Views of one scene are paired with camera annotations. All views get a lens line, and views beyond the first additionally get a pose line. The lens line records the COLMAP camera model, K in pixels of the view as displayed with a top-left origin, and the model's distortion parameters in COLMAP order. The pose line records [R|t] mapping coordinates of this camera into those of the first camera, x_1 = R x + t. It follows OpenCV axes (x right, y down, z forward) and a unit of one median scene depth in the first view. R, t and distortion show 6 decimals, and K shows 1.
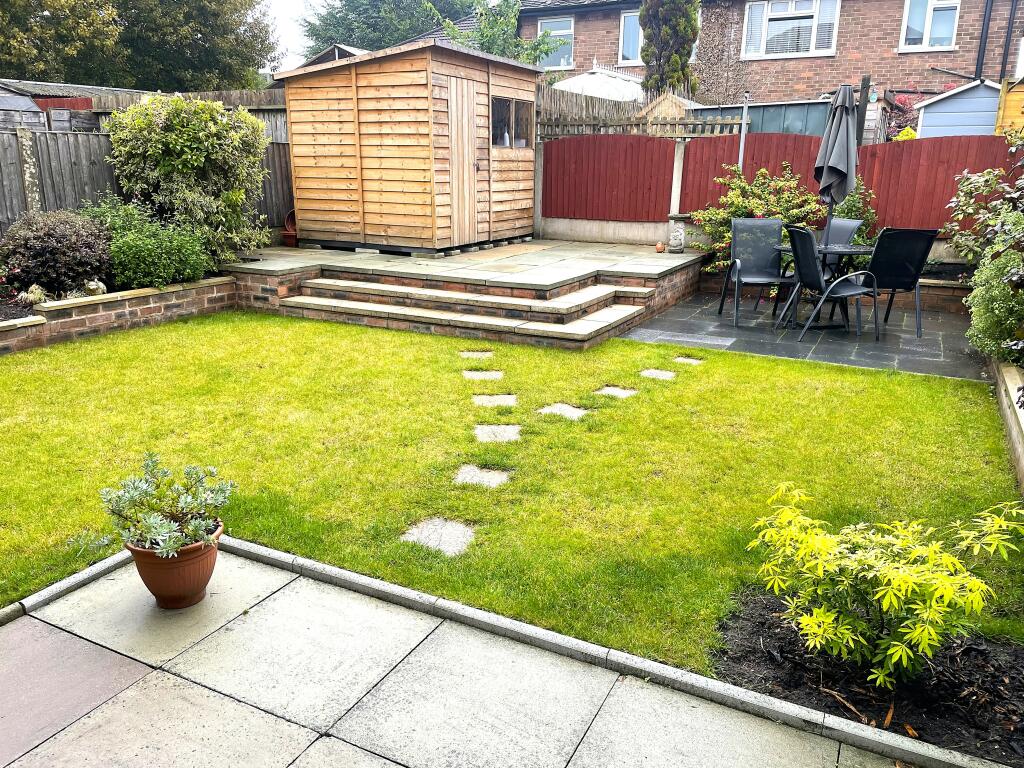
lens RADIAL K [[805.7, 0, 501.5], [0, 805.7, 389.7], [0, 0, 1]] dist [0.059788, -0.053746]
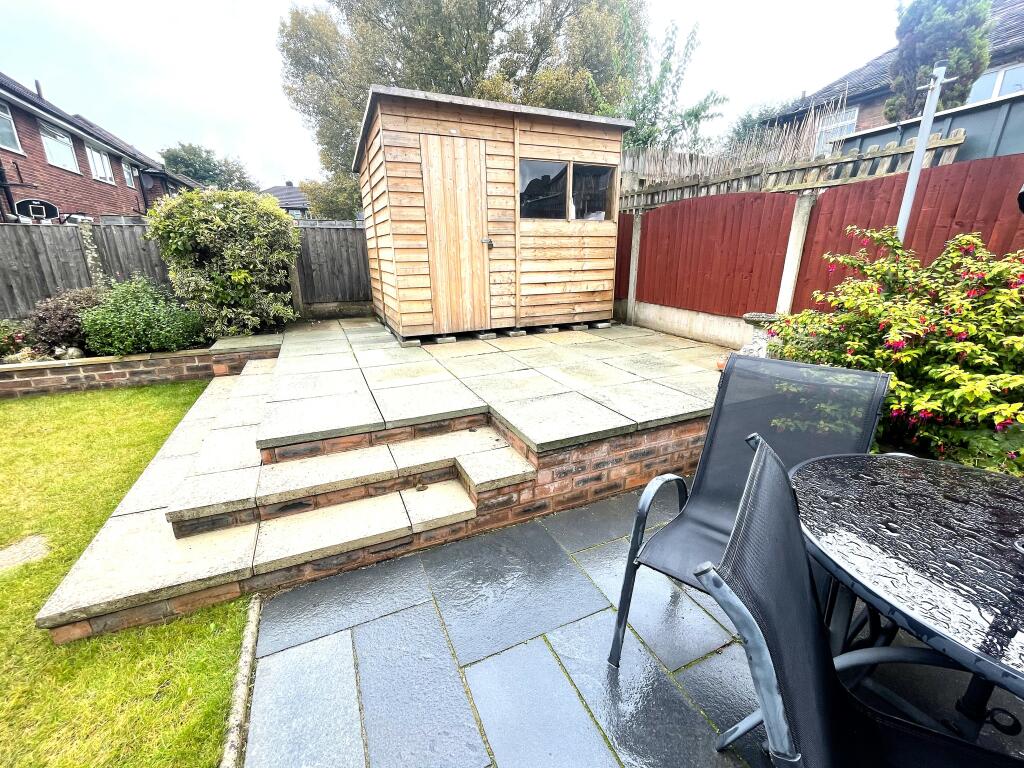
lens RADIAL K [[417.0, 0, 512.5], [0, 417.0, 382.1], [0, 0, 1]] dist [-0.001528, -0.001026]
pose [[0.778882, 0.173469, -0.602703, 0.275319], [-0.154236, 0.984455, 0.084023, -0.168100], [0.607909, 0.027515, 0.793530, 0.653928]]
